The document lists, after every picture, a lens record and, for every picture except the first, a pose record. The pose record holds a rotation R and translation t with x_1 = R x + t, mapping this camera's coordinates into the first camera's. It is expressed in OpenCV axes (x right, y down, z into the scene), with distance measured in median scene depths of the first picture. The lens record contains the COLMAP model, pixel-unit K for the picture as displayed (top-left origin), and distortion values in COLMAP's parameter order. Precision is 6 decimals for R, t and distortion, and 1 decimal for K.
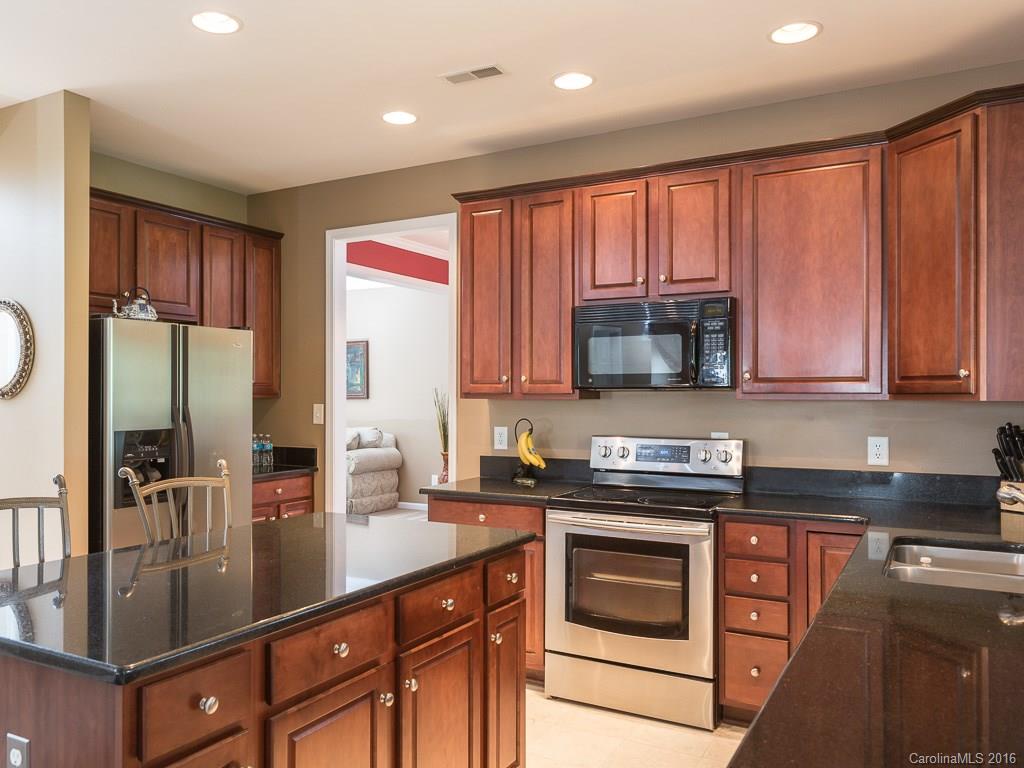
lens RADIAL K [[786.0, 0, 512.0], [0, 786.0, 388.8], [0, 0, 1]] dist [0.037064, -0.006224]
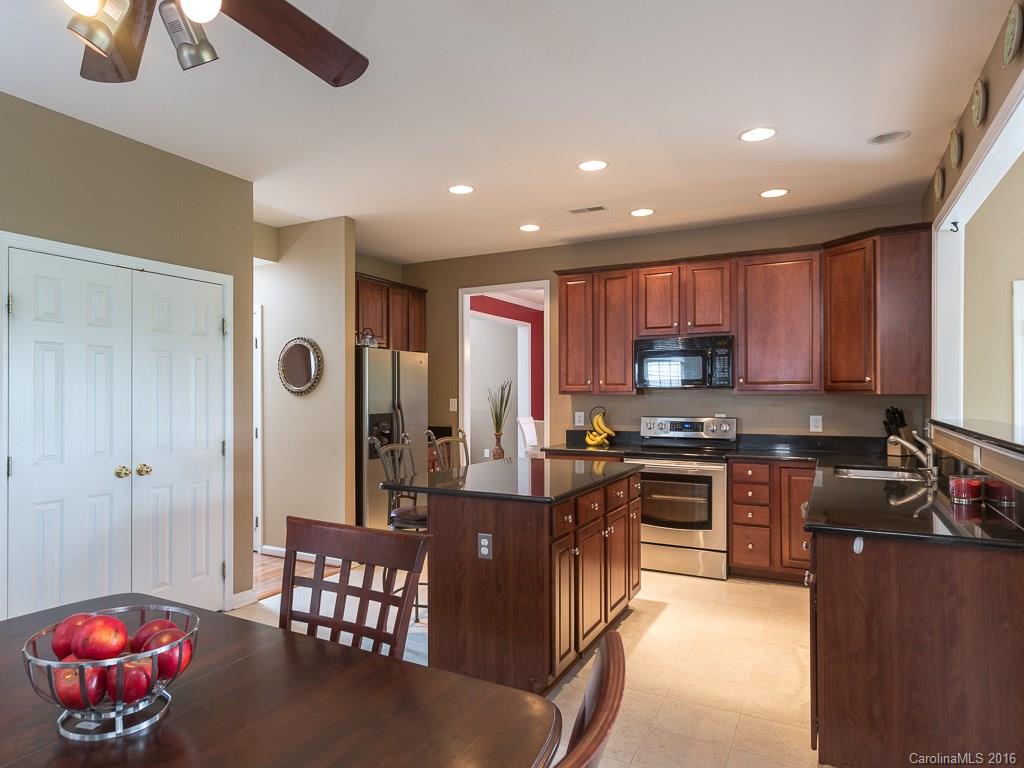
lens RADIAL K [[651.0, 0, 491.0], [0, 651.0, 389.1], [0, 0, 1]] dist [0.053610, 0.001638]
pose [[0.999656, -0.003513, 0.025987, -0.276519], [0.003506, 0.999994, 0.000294, -0.000233], [-0.025988, -0.000202, 0.999662, -0.410887]]
